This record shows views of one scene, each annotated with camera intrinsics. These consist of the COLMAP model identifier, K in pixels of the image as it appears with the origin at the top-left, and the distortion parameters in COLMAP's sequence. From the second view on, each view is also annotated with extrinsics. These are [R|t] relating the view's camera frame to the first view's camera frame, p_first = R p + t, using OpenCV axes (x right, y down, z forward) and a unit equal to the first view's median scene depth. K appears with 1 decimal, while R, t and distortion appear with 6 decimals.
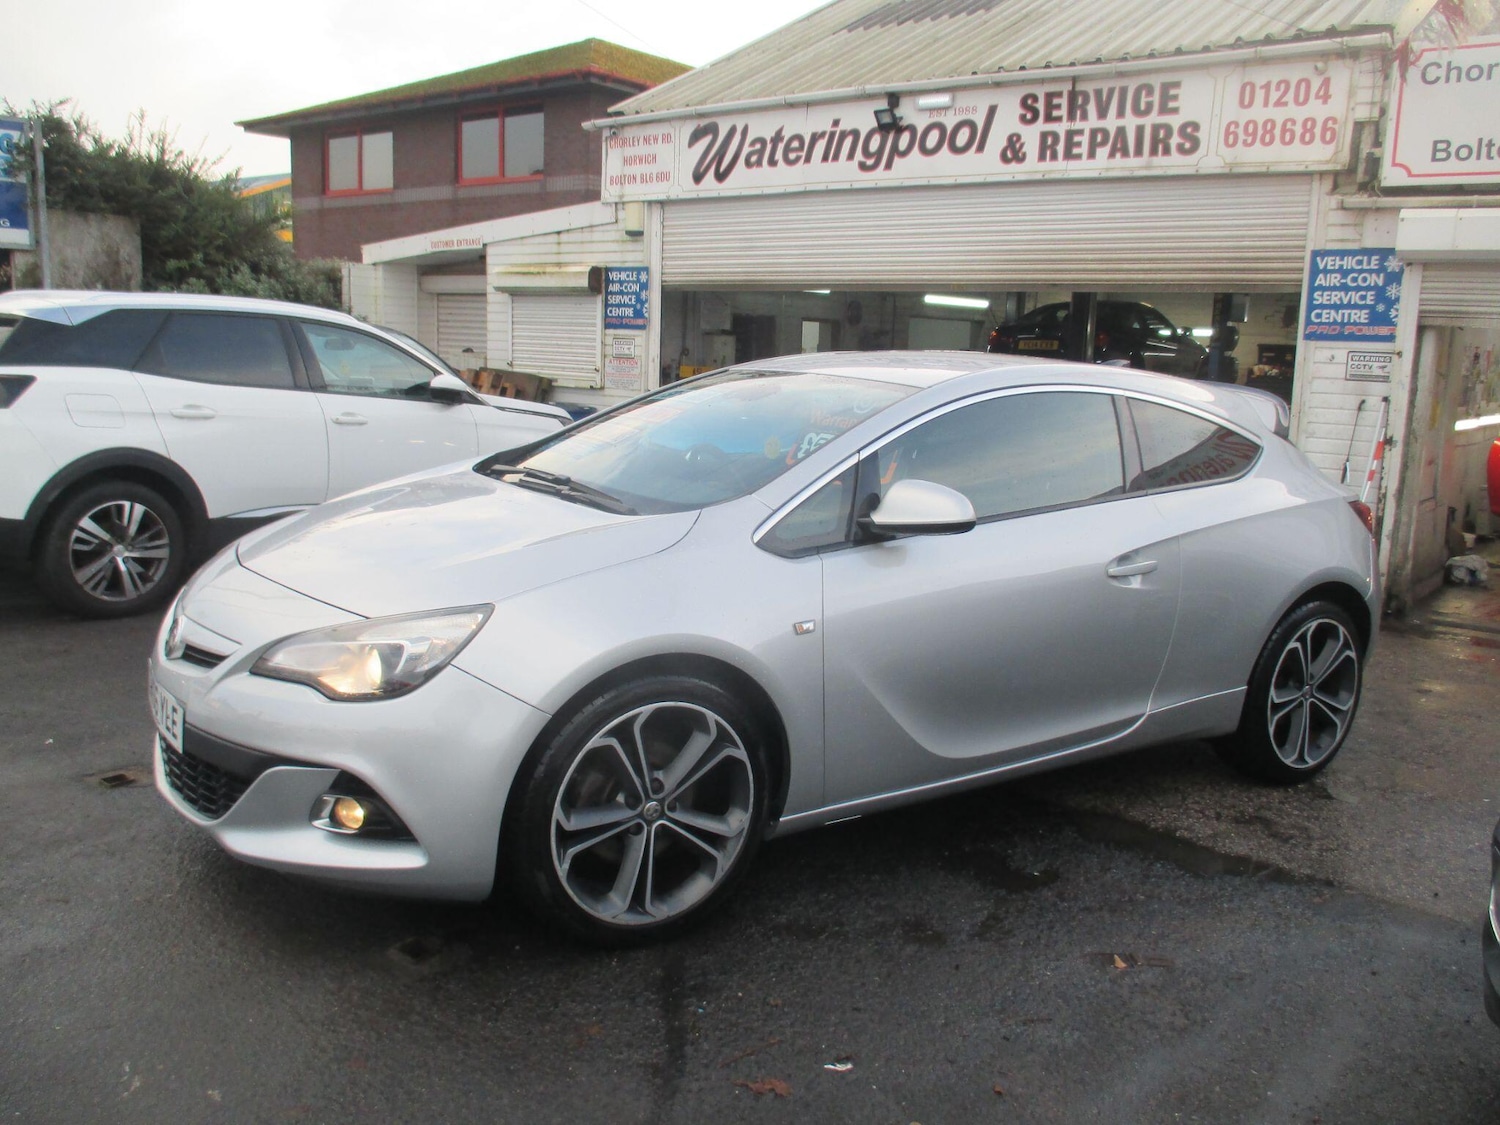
lens RADIAL K [[1238.8, 0, 749.6], [0, 1238.8, 567.1], [0, 0, 1]] dist [-0.039143, 0.009493]
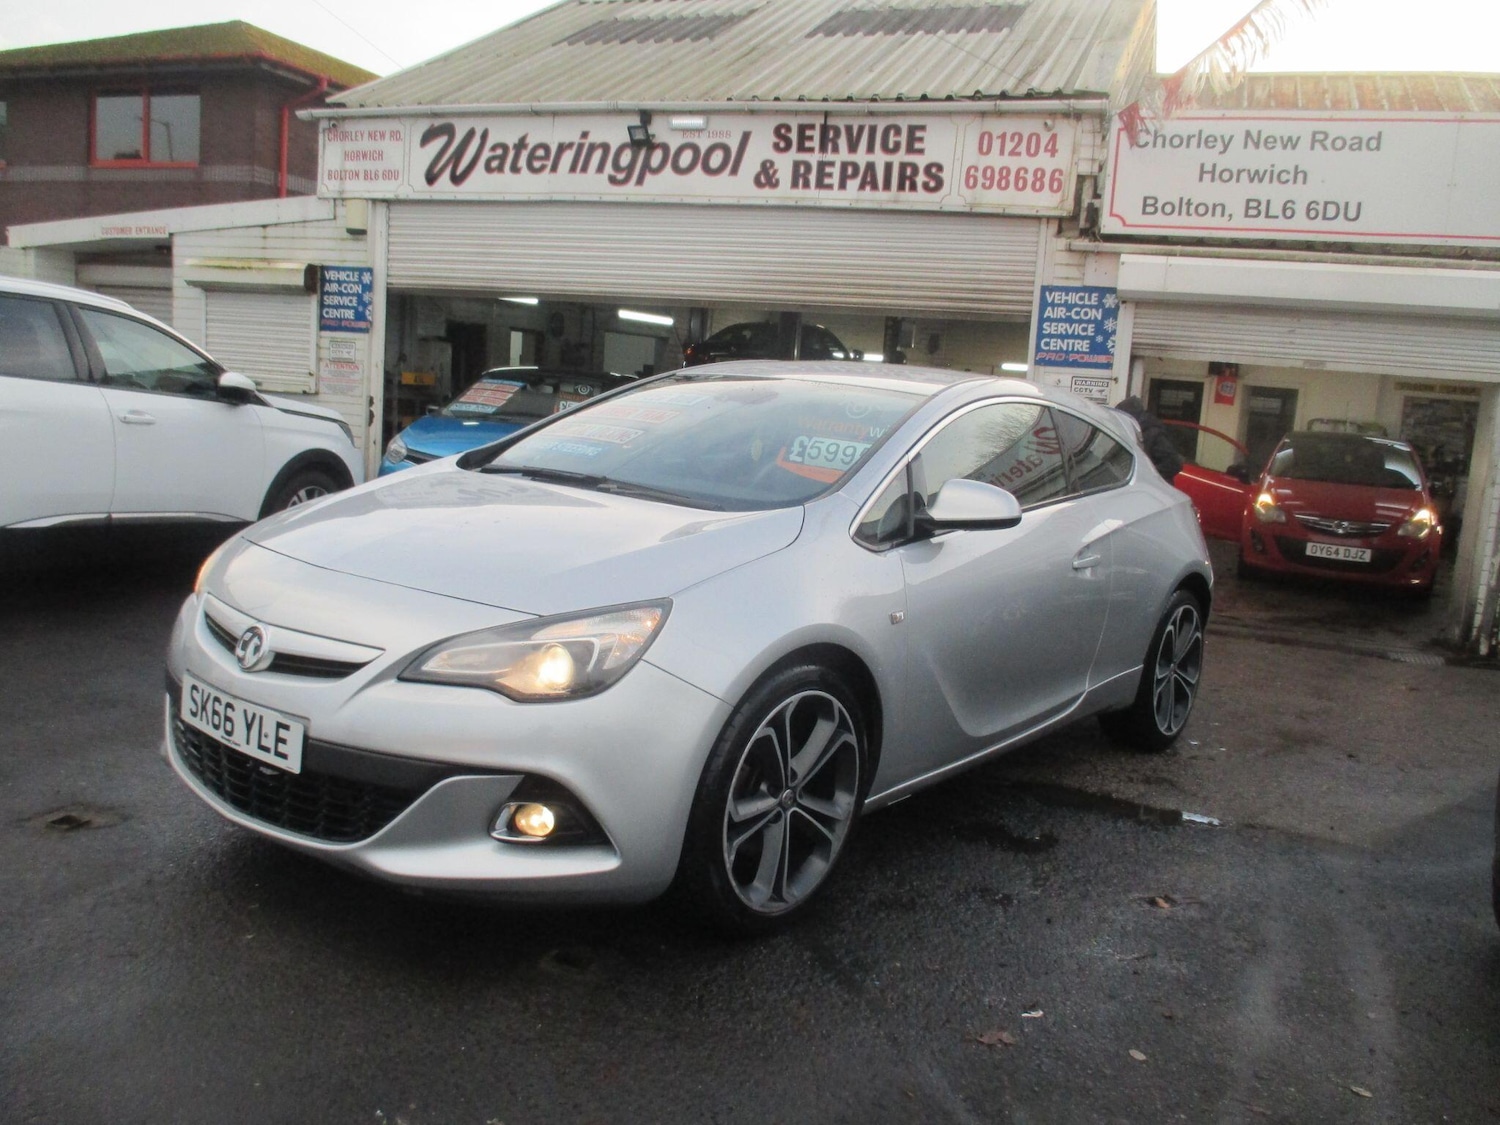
lens RADIAL K [[1238.8, 0, 749.9], [0, 1238.8, 565.7], [0, 0, 1]] dist [-0.039143, 0.009493]
pose [[0.950805, -0.015916, 0.309381, -0.149783], [0.020218, 0.999738, -0.010705, 0.005105], [-0.309130, 0.016433, 0.950878, 0.011576]]
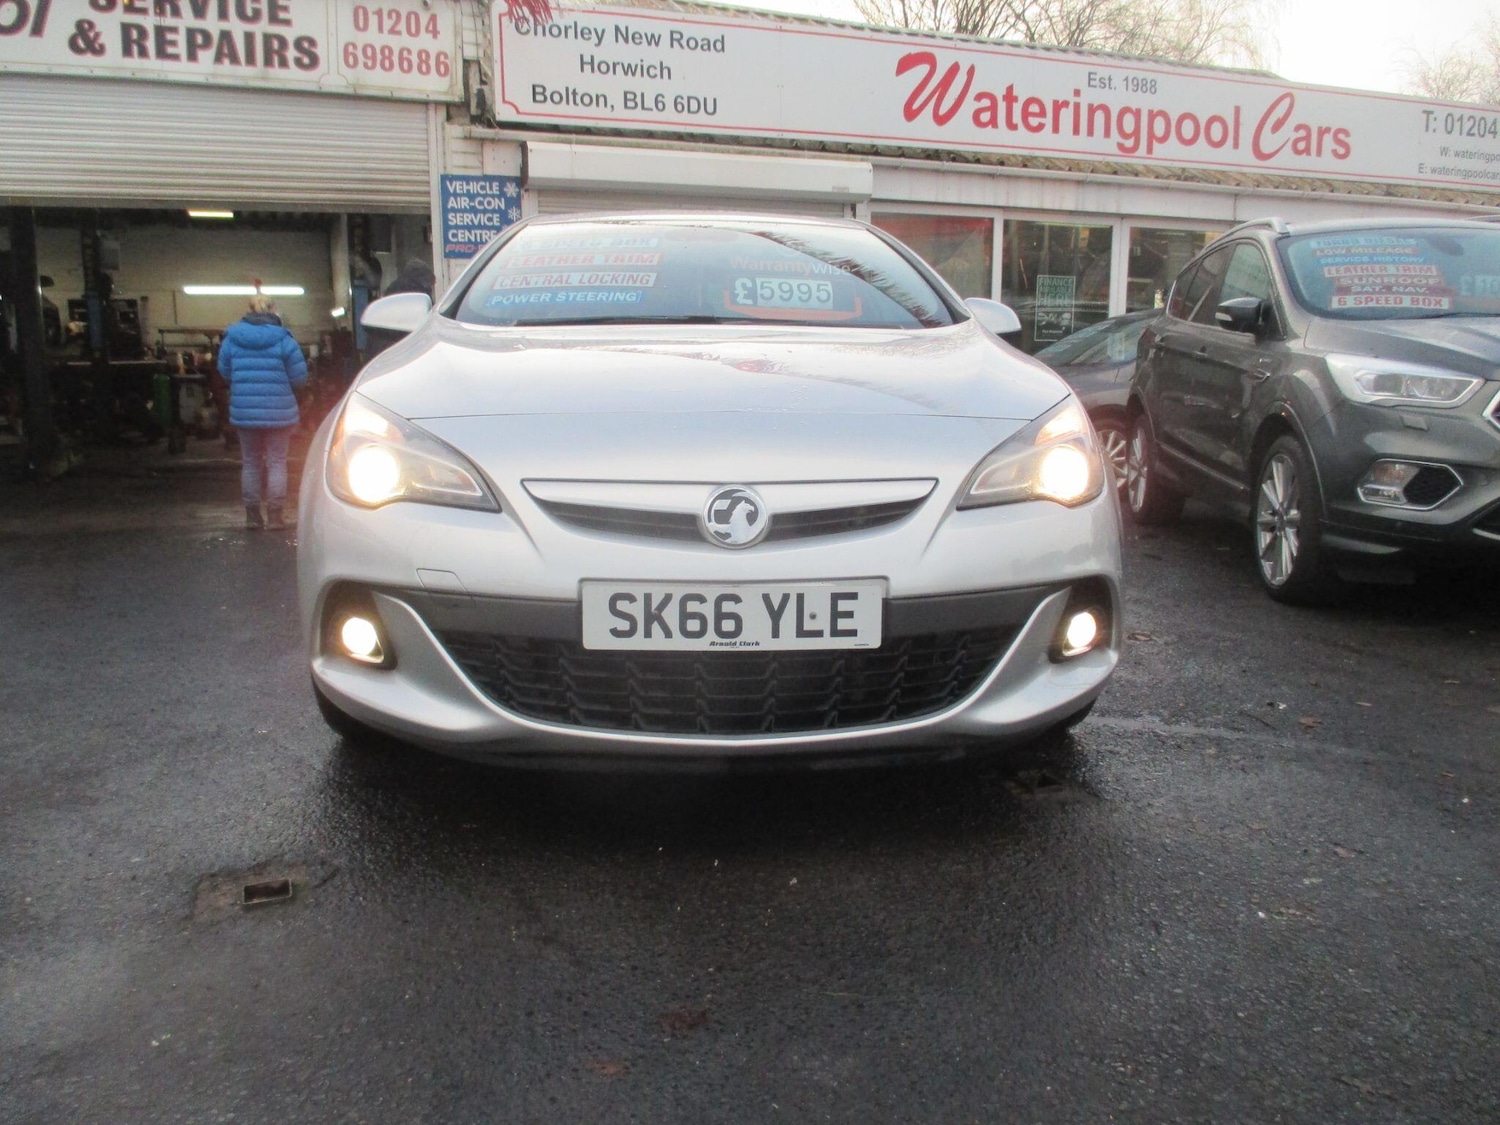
lens RADIAL K [[1238.8, 0, 750.4], [0, 1238.8, 560.6], [0, 0, 1]] dist [-0.039143, 0.009493]
pose [[0.491253, -0.187565, 0.850582, -0.396339], [0.178761, 0.977463, 0.112300, 0.001494], [-0.852476, 0.096883, 0.513711, 0.242353]]
